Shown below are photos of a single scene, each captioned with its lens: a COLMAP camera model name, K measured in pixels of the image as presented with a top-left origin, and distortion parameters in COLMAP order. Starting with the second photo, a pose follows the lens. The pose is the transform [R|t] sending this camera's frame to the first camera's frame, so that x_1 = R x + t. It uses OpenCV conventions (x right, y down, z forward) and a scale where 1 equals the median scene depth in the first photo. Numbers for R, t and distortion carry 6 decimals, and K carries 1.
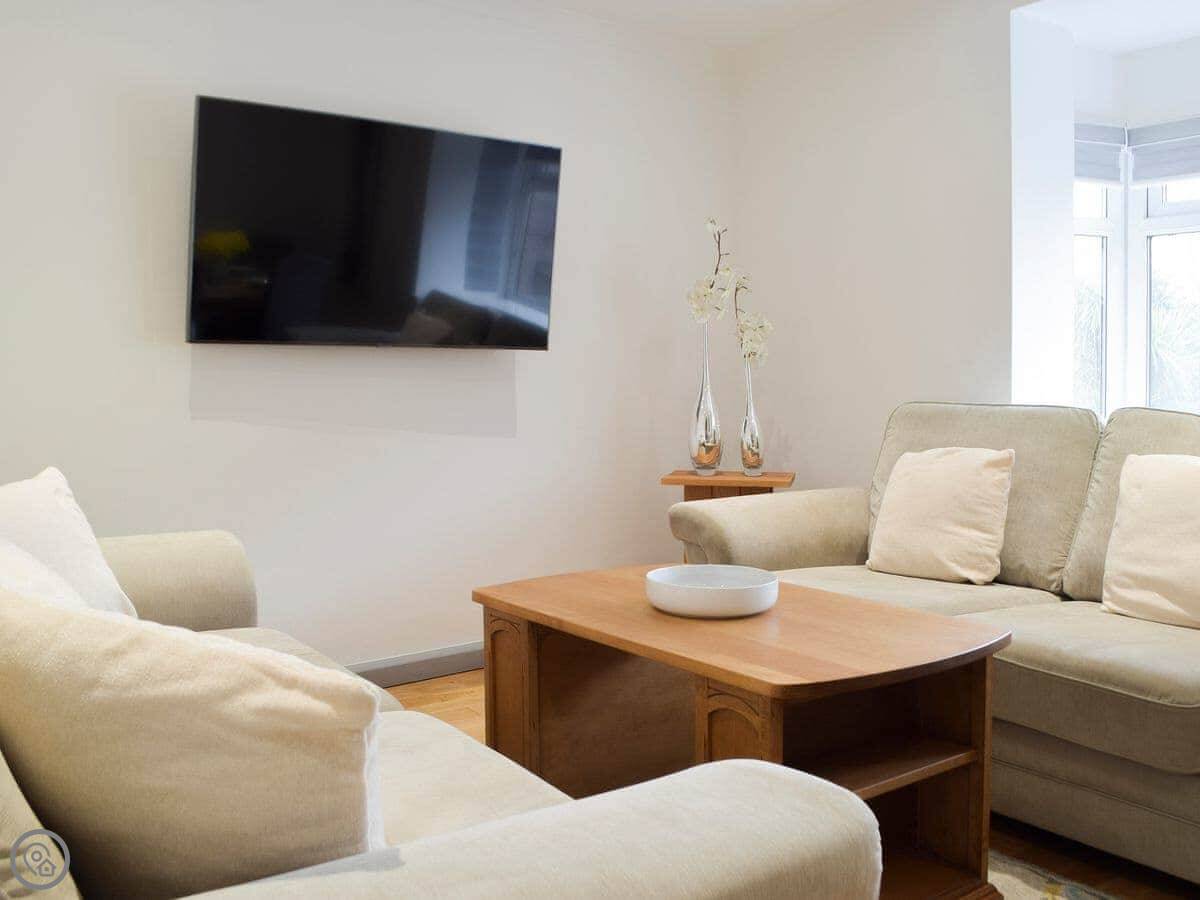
lens RADIAL K [[1126.7, 0, 679.4], [0, 1126.7, 454.1], [0, 0, 1]] dist [-0.069407, 0.007345]
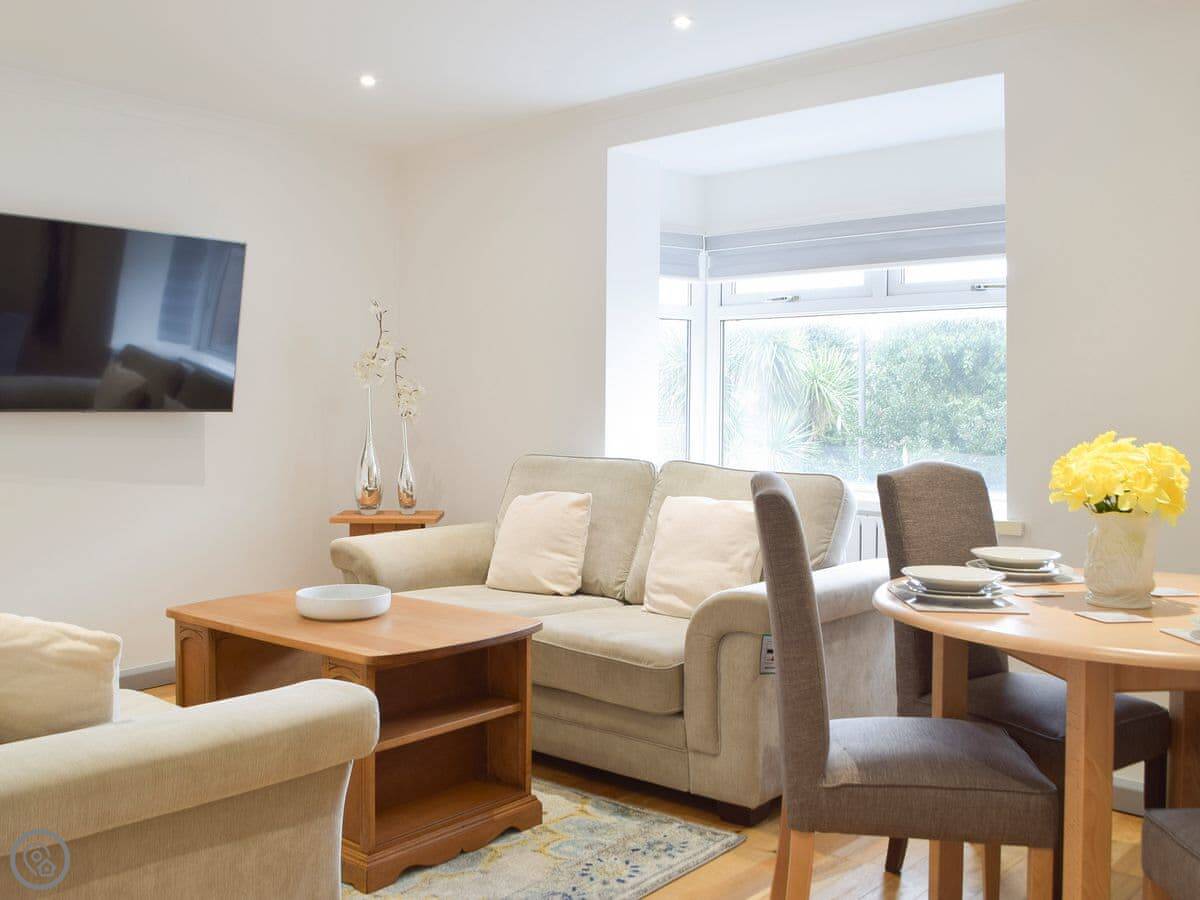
lens RADIAL K [[1136.2, 0, 629.1], [0, 1136.2, 405.4], [0, 0, 1]] dist [-0.067476, -0.007084]
pose [[0.977910, -0.000914, 0.209025, 0.058387], [0.014941, 0.997738, -0.065537, -0.019081], [-0.208493, 0.067212, 0.975712, -0.333049]]
